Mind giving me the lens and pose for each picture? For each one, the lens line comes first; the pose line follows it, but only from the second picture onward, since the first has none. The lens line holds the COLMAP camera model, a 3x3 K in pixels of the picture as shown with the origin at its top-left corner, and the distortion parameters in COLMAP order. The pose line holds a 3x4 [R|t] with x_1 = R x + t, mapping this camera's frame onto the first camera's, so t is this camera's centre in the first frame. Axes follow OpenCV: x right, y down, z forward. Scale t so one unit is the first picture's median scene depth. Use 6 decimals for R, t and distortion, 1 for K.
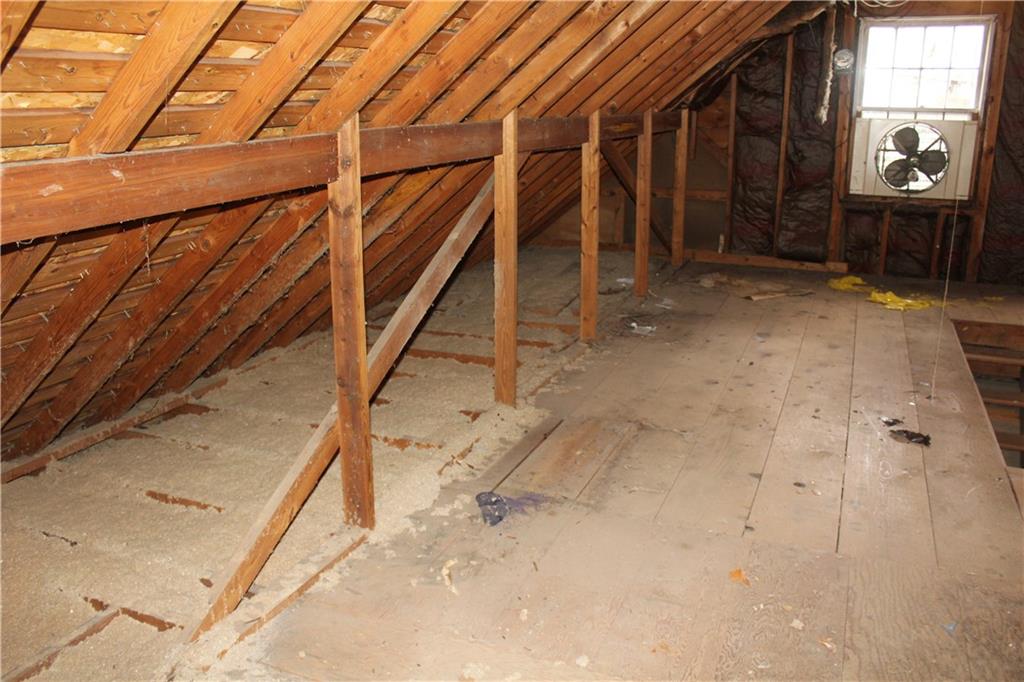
lens RADIAL K [[868.5, 0, 505.5], [0, 868.5, 342.1], [0, 0, 1]] dist [-0.160095, 0.144137]
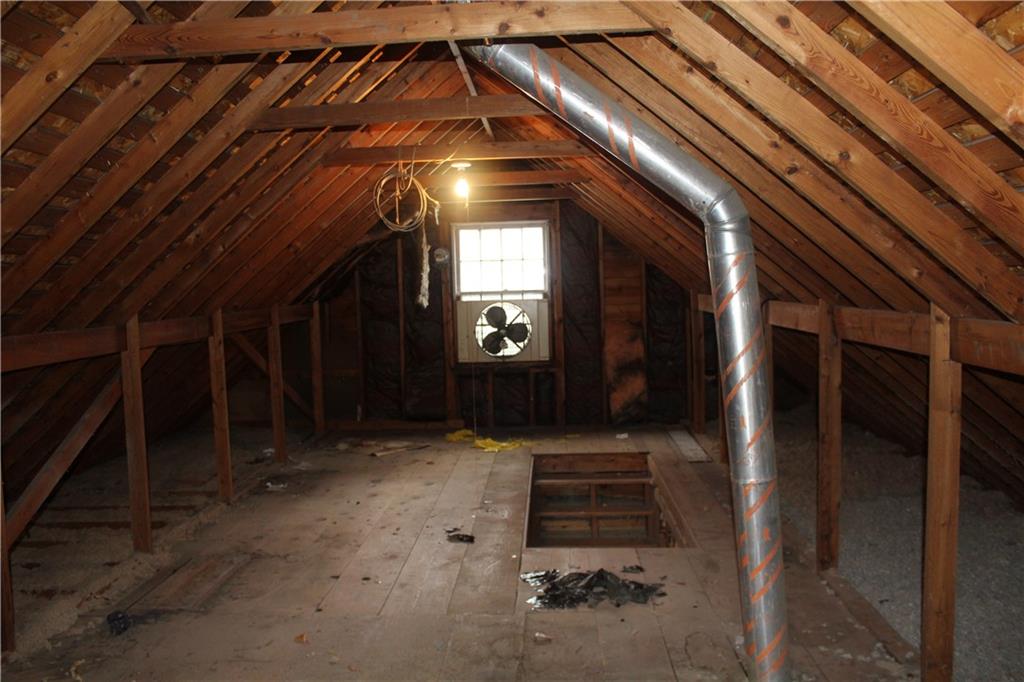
lens RADIAL K [[868.5, 0, 514.8], [0, 868.5, 342.0], [0, 0, 1]] dist [-0.160095, 0.144137]
pose [[0.937542, -0.050827, 0.344138, 0.060635], [0.121258, 0.974972, -0.186348, 0.041933], [-0.326054, 0.216439, 0.920241, -0.196643]]
